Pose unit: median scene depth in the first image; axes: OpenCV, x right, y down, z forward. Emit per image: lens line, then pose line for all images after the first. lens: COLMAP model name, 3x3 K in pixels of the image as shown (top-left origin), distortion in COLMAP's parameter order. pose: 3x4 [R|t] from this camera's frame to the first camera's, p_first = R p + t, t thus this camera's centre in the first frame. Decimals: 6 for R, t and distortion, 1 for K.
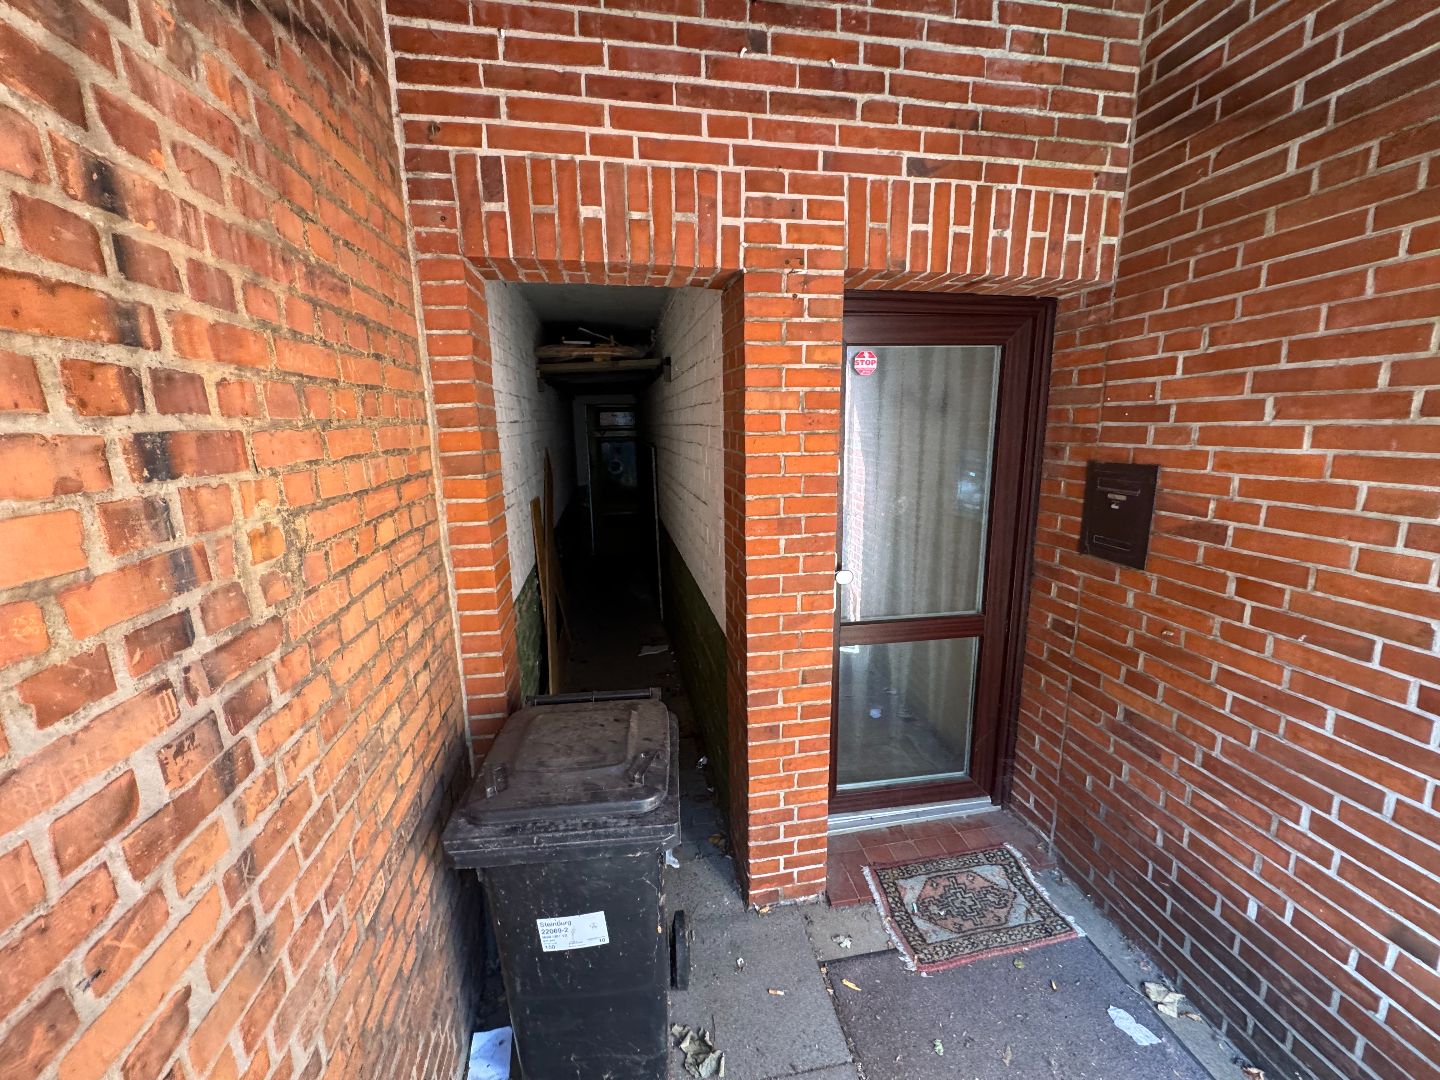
lens RADIAL K [[576.0, 0, 721.7], [0, 576.0, 539.6], [0, 0, 1]] dist [-0.003337, 0.000880]
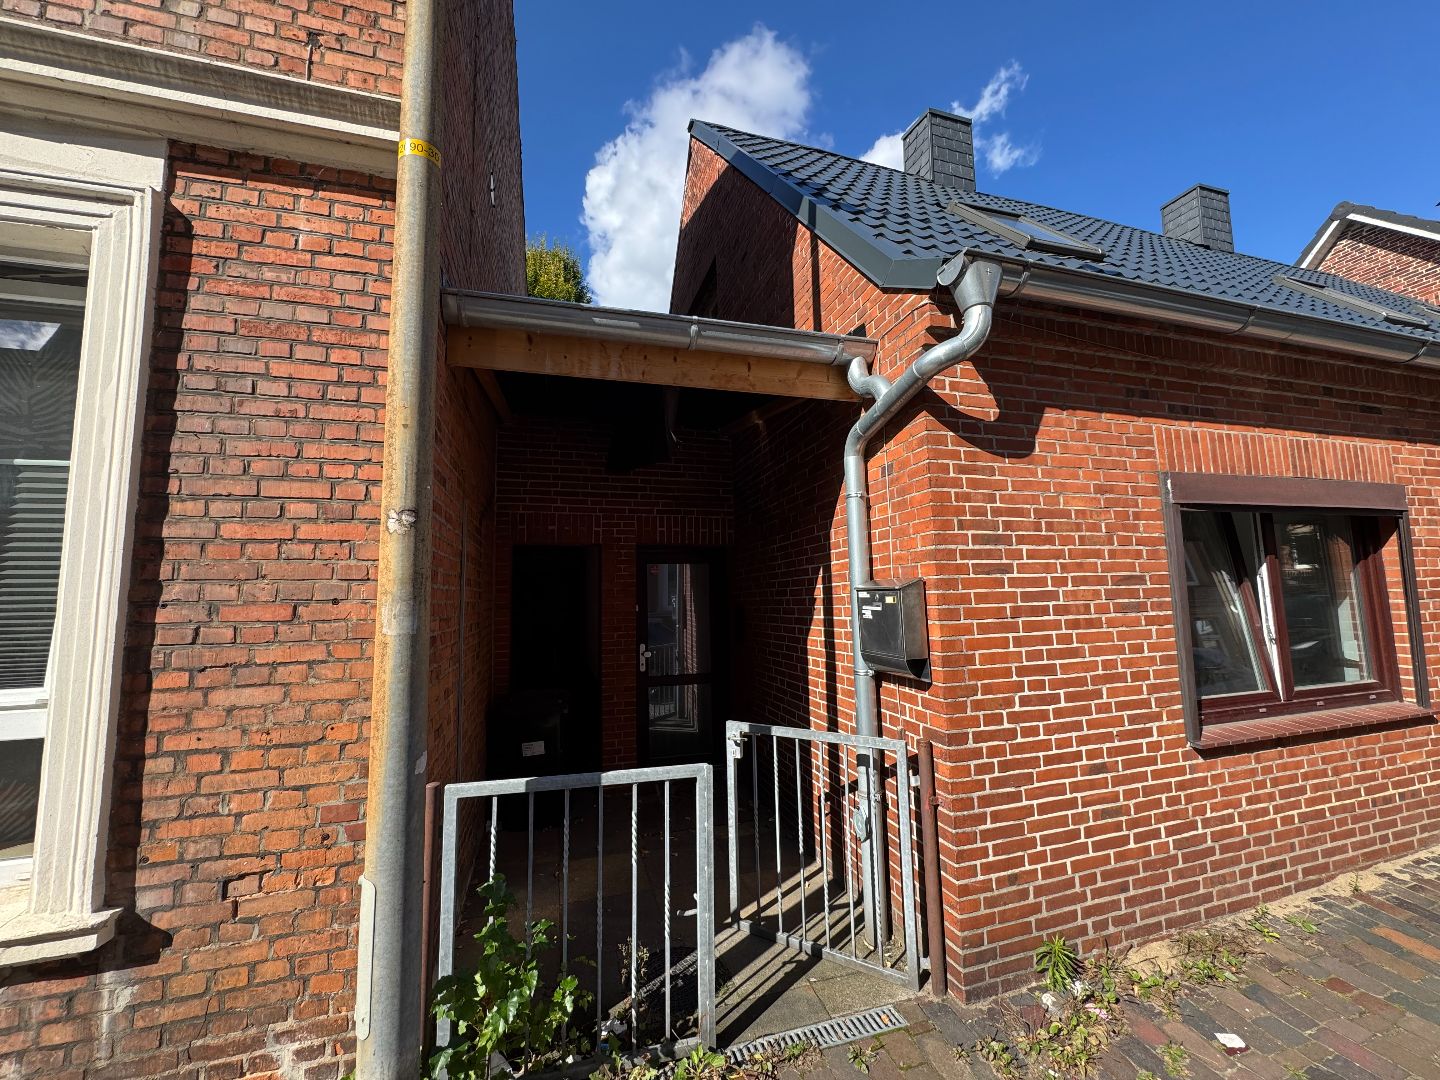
lens RADIAL K [[576.0, 0, 725.6], [0, 576.0, 534.7], [0, 0, 1]] dist [-0.003337, 0.000880]
pose [[0.992703, 0.008138, 0.120308, 0.336042], [0.028625, 0.953296, -0.300677, 0.447903], [-0.117136, 0.301927, 0.946107, -2.071399]]
